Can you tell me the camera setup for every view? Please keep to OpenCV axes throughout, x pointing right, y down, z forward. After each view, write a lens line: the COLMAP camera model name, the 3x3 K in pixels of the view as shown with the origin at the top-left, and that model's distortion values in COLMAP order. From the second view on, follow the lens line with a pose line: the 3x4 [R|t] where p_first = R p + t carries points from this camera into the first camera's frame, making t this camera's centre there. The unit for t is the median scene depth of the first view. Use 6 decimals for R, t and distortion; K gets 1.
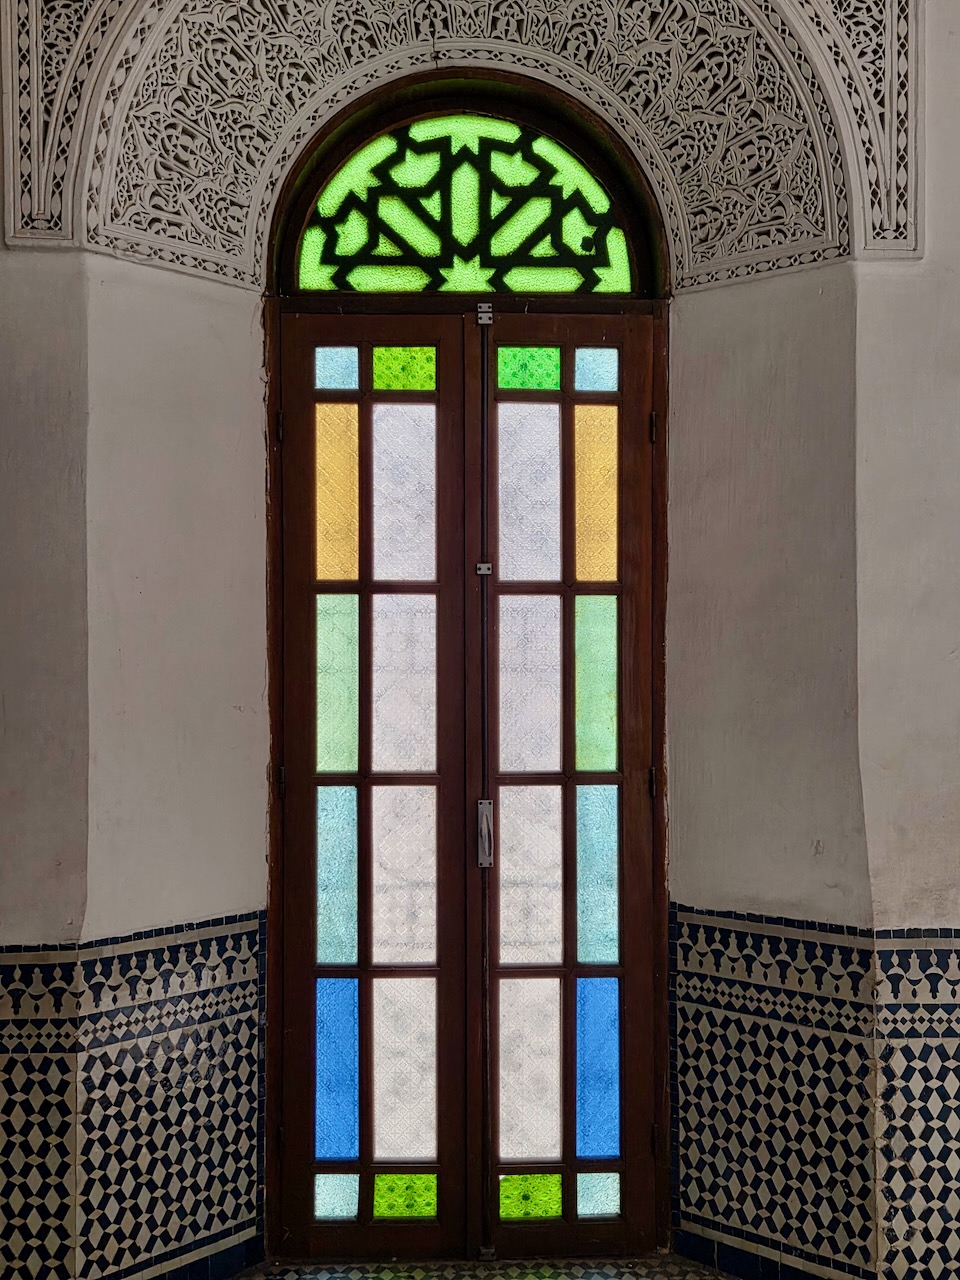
lens RADIAL K [[1306.4, 0, 484.9], [0, 1306.4, 632.2], [0, 0, 1]] dist [0.104525, -0.153314]
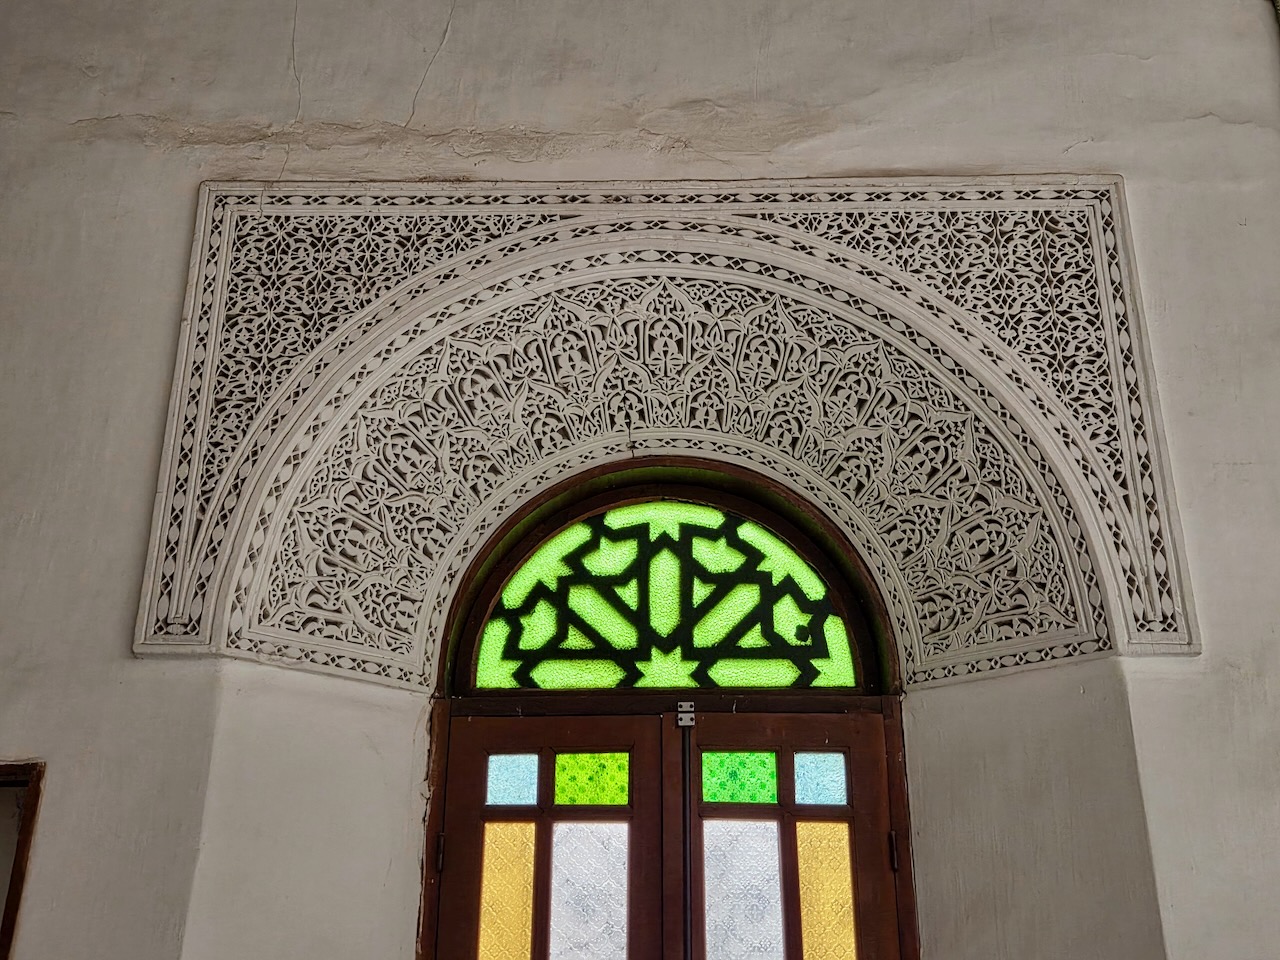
lens RADIAL K [[1306.4, 0, 657.0], [0, 1306.4, 471.4], [0, 0, 1]] dist [0.104525, -0.153314]
pose [[0.998939, -0.017851, -0.042449, 0.020388], [0.000265, 0.924017, -0.382352, -0.061237], [0.046049, 0.381935, 0.923041, 0.147072]]
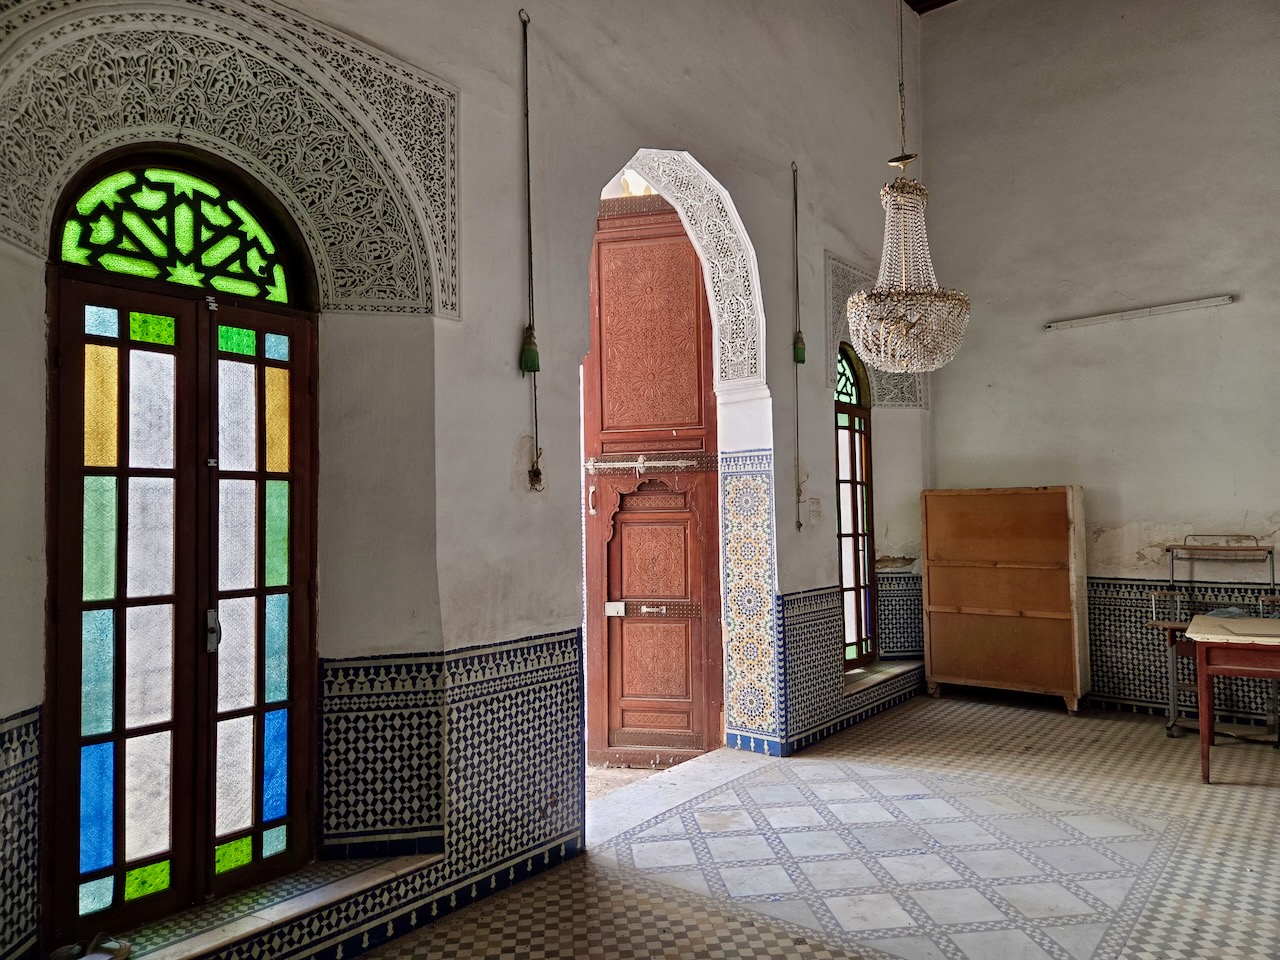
lens RADIAL K [[856.9, 0, 649.5], [0, 856.9, 471.3], [0, 0, 1]] dist [0.073921, -0.062034]
pose [[0.659127, 0.027417, 0.751532, -0.442656], [0.005647, 0.999127, -0.041402, 0.008538], [-0.752011, 0.031533, 0.658396, -0.090492]]
